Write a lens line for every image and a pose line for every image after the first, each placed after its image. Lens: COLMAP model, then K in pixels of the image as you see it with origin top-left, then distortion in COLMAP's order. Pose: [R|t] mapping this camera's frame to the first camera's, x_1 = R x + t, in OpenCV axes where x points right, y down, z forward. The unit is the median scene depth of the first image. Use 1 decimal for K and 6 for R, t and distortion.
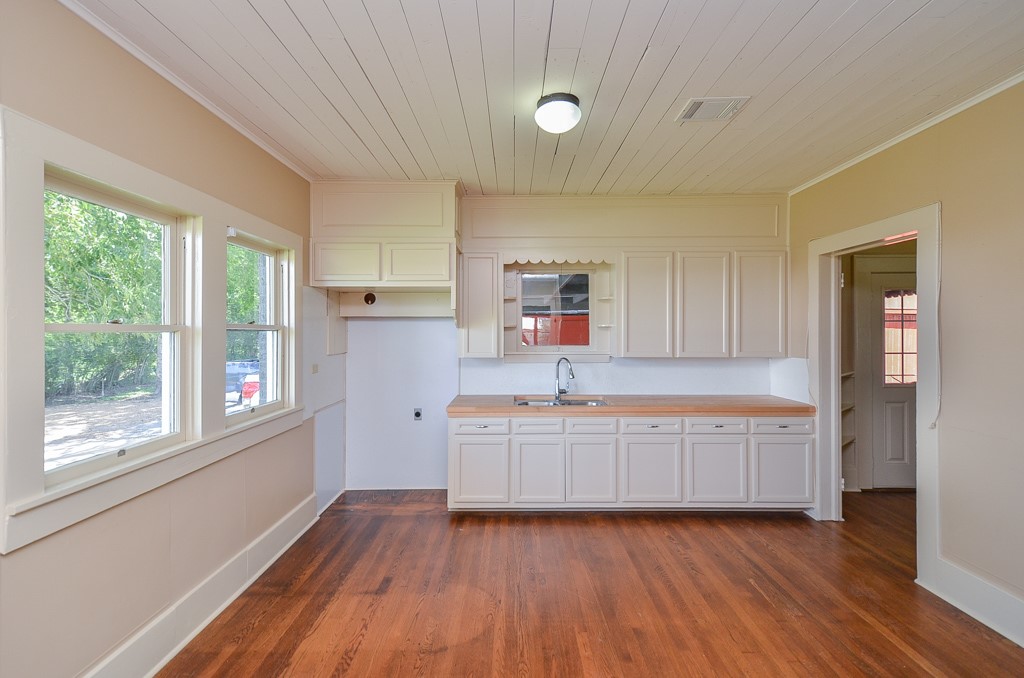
lens RADIAL K [[444.1, 0, 514.7], [0, 444.1, 334.2], [0, 0, 1]] dist [0.022079, -0.003583]
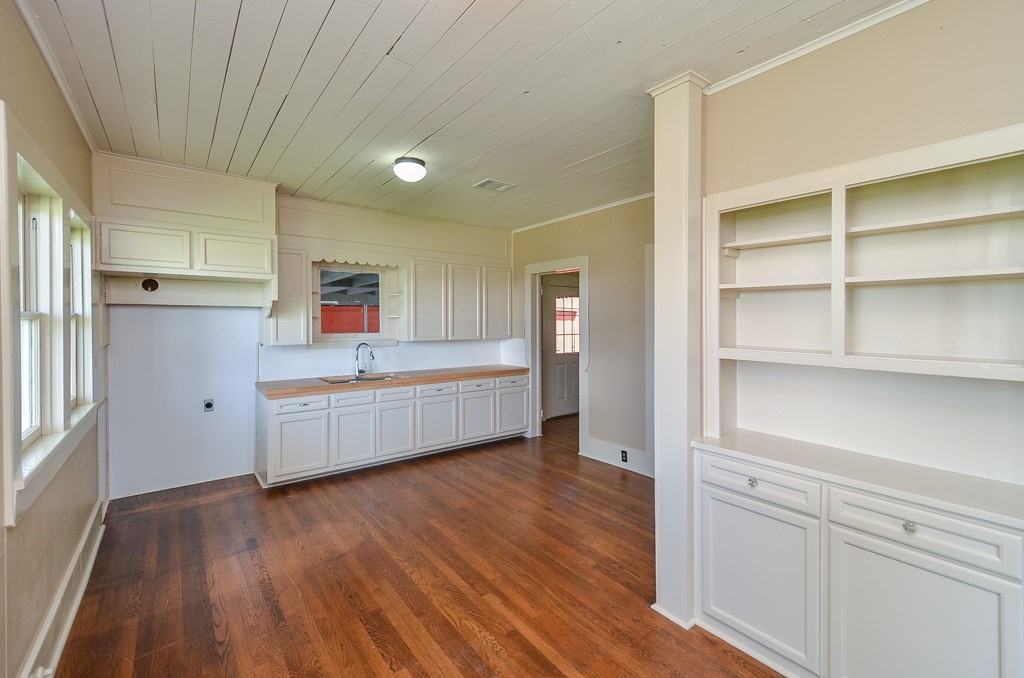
lens RADIAL K [[444.1, 0, 514.8], [0, 444.1, 332.6], [0, 0, 1]] dist [0.022079, -0.003583]
pose [[0.792300, -0.013284, 0.609988, -0.339670], [0.002638, 0.999828, 0.018348, 0.004387], [-0.610126, -0.012928, 0.792199, -0.228890]]
